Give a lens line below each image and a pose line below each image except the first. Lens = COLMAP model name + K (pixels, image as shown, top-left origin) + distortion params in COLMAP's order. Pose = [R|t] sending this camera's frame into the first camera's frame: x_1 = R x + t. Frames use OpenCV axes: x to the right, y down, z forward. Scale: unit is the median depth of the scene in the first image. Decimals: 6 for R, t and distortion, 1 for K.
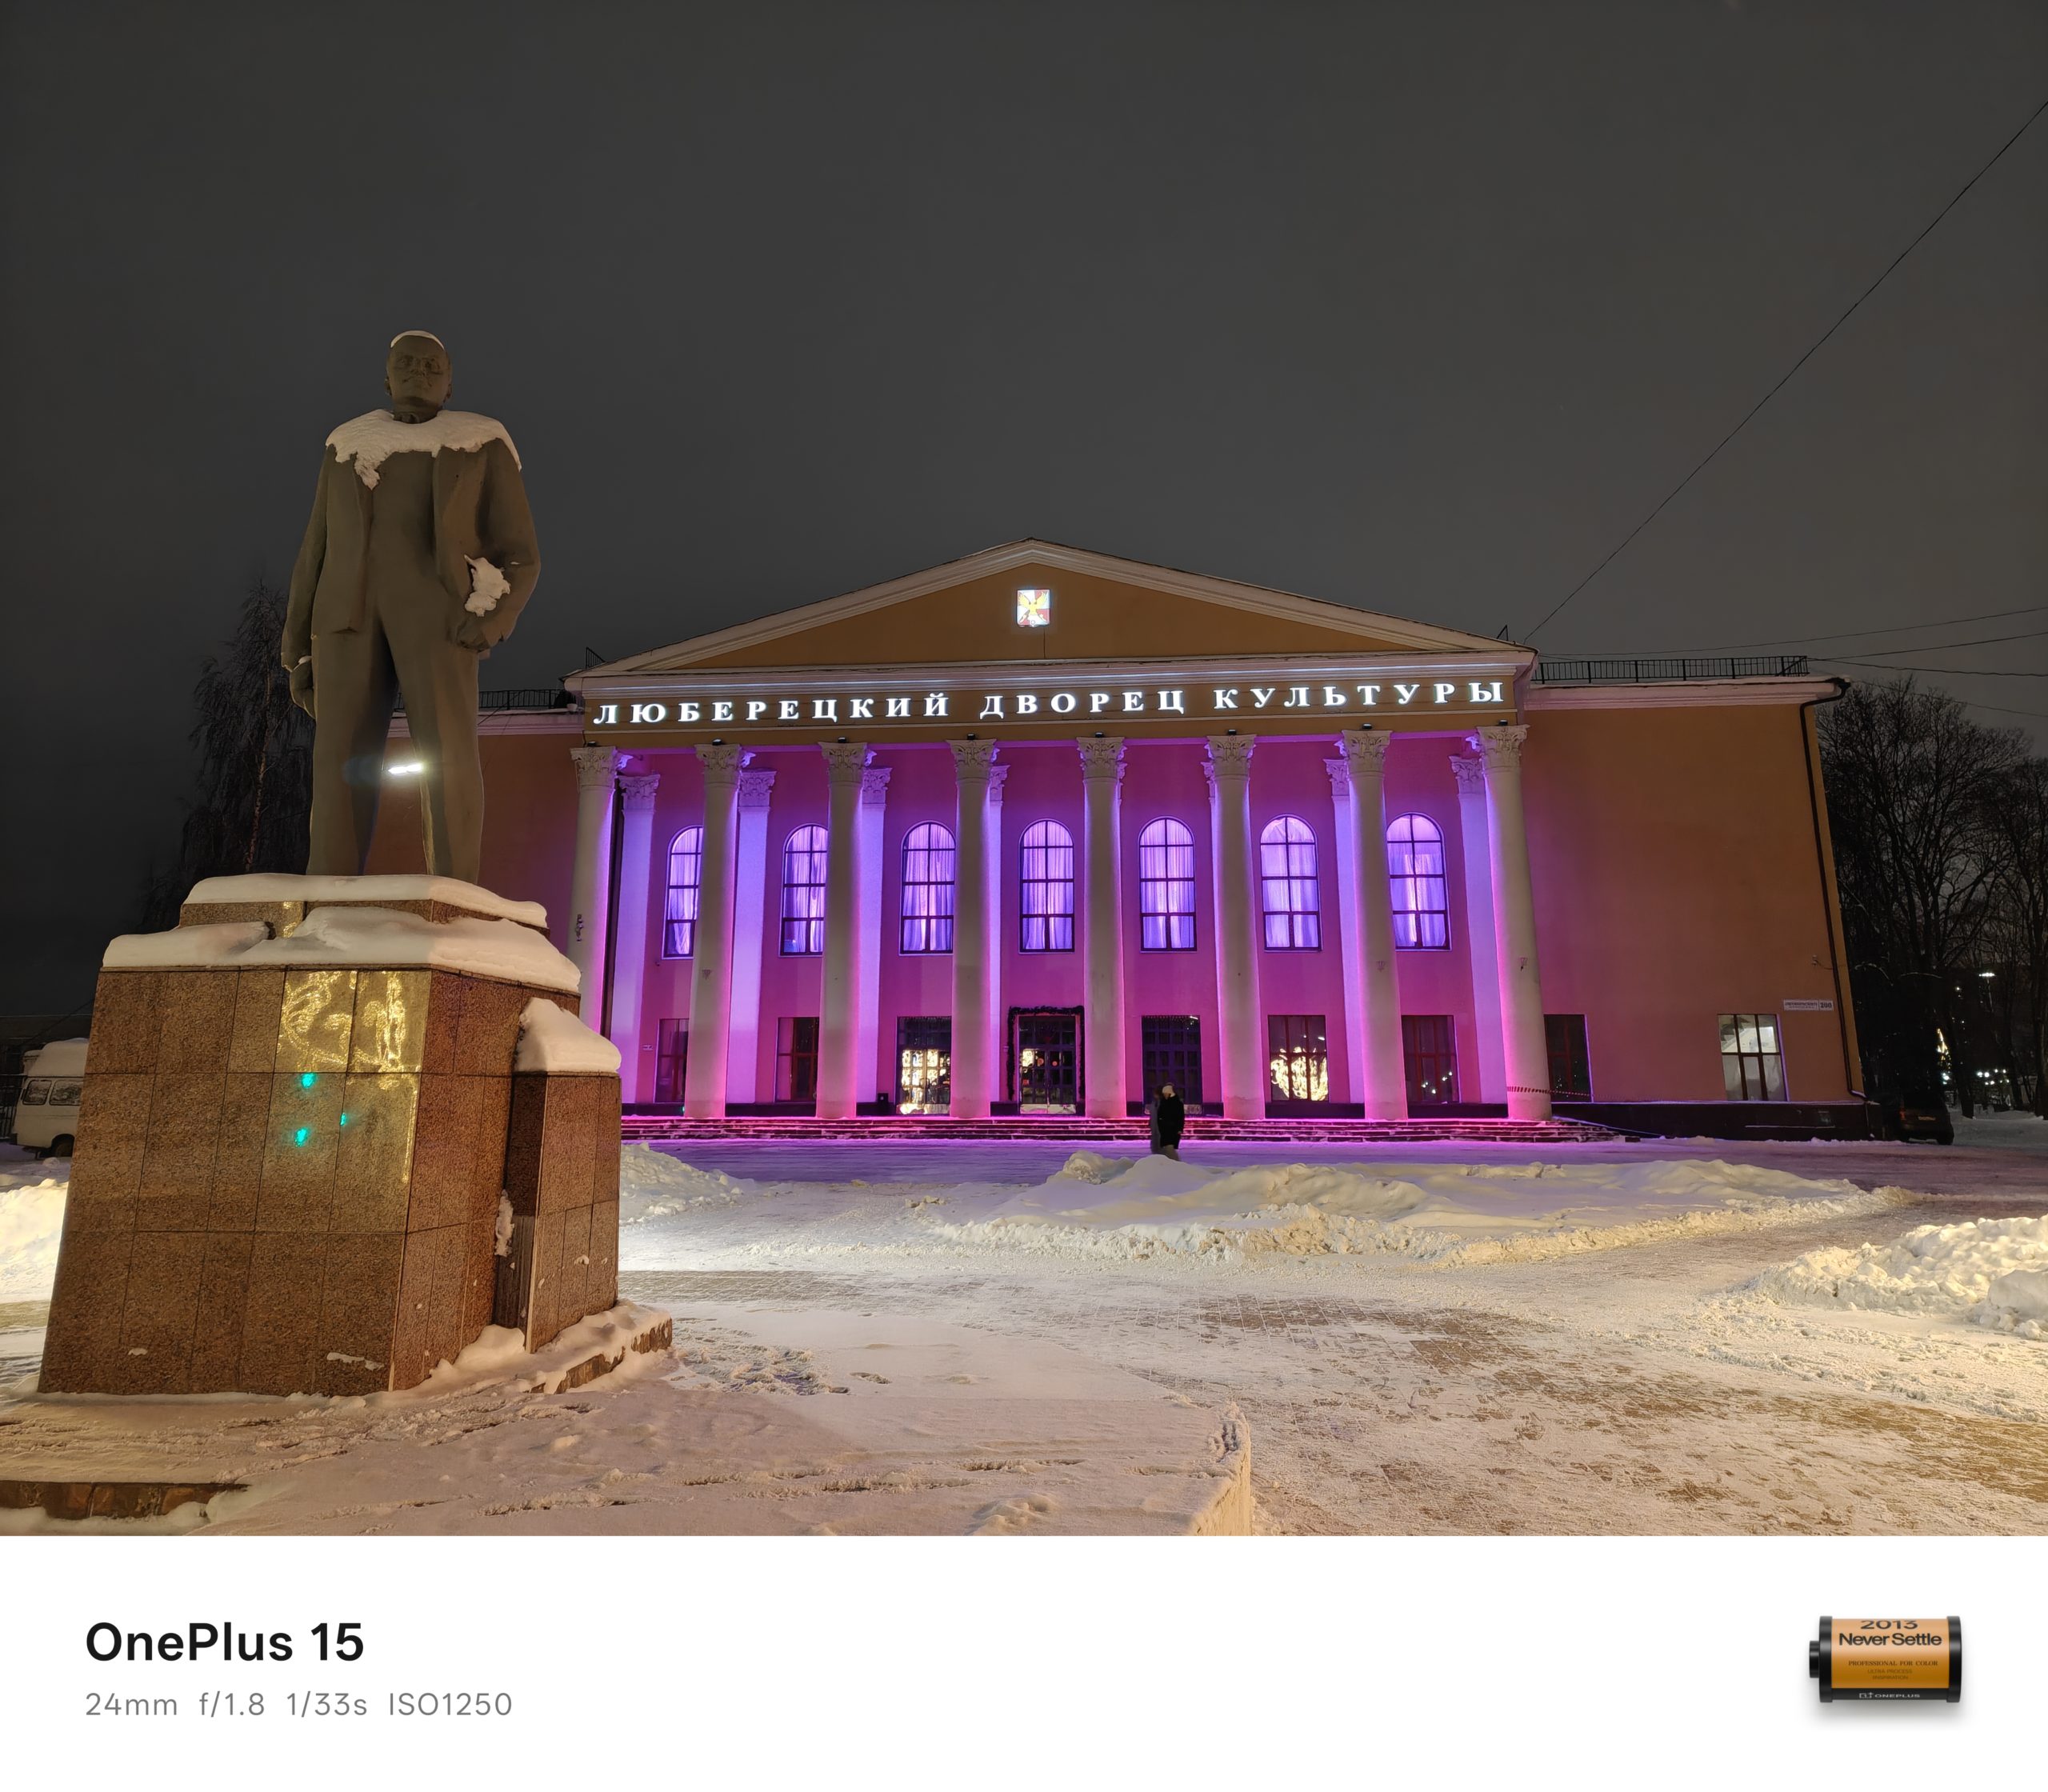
lens RADIAL K [[1575.3, 0, 1021.7], [0, 1575.3, 793.5], [0, 0, 1]] dist [0.014053, 0.003476]
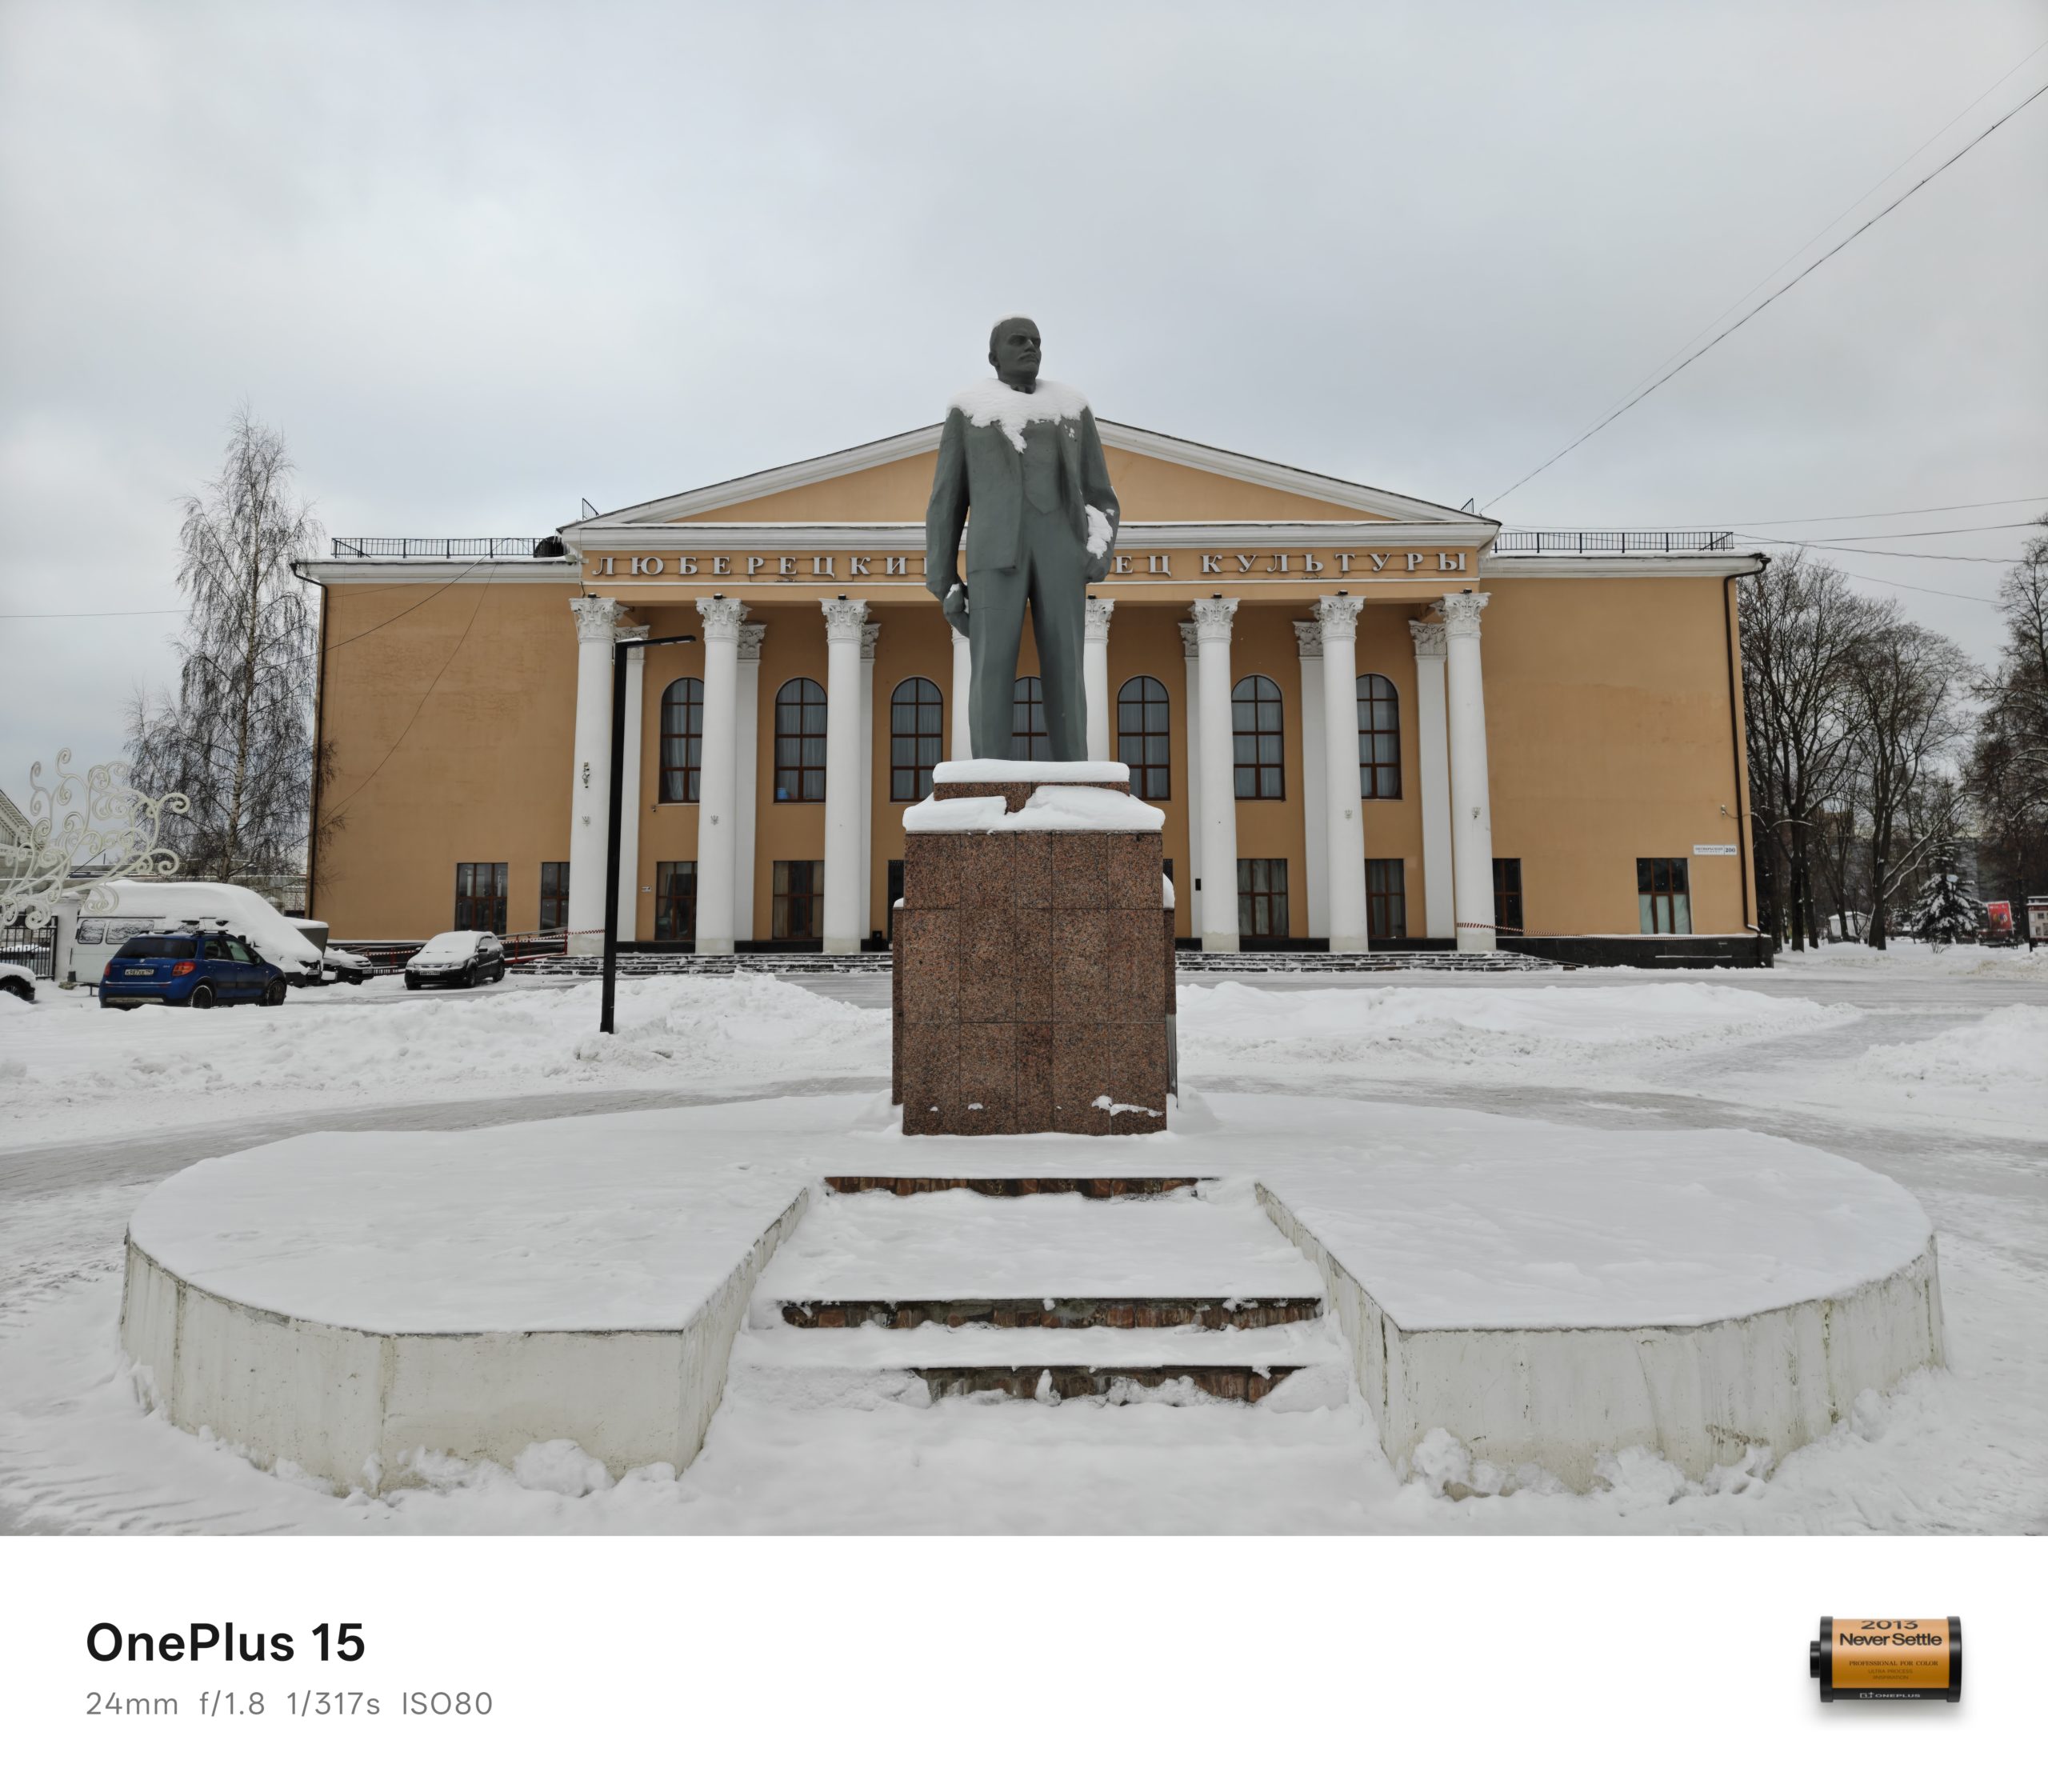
lens RADIAL K [[1557.9, 0, 1026.4], [0, 1557.9, 826.8], [0, 0, 1]] dist [0.075527, -0.118536]
pose [[0.995106, 0.002748, 0.098777, -0.102148], [-0.014606, 0.992724, 0.119522, -0.008628], [-0.097730, -0.120380, 0.987906, -0.051016]]
